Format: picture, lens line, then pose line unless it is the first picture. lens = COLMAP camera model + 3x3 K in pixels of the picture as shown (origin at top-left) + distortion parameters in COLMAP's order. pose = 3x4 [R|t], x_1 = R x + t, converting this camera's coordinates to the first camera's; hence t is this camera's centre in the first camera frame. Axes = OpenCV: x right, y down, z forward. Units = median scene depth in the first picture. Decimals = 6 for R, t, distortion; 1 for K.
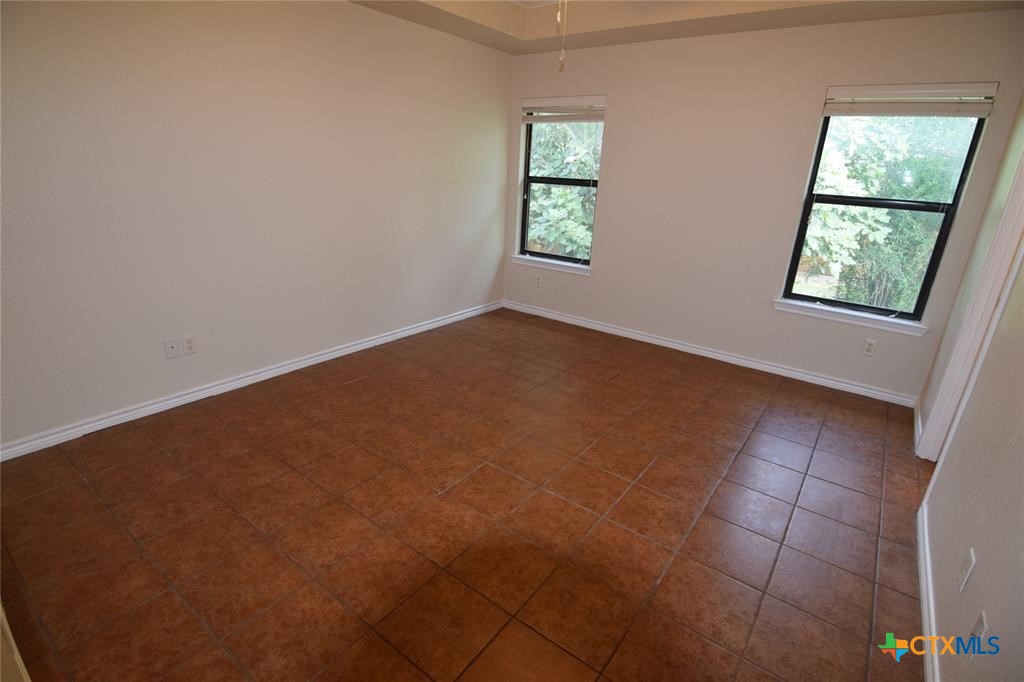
lens RADIAL K [[498.0, 0, 512.0], [0, 498.0, 341.0], [0, 0, 1]] dist [-0.002870, -0.012913]
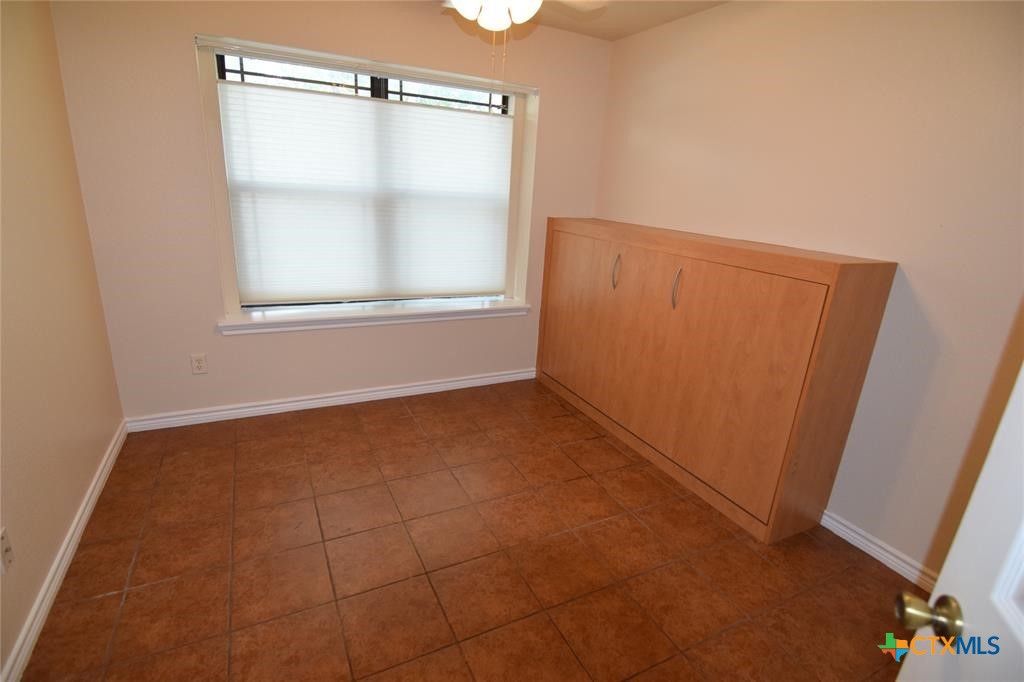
lens RADIAL K [[498.0, 0, 512.0], [0, 498.0, 341.0], [0, 0, 1]] dist [-0.002870, -0.012913]
pose [[0.891330, 0.140108, -0.431162, 0.274192], [-0.164285, 0.986227, -0.019141, -0.106997], [0.422542, 0.087895, 0.902071, 0.338556]]
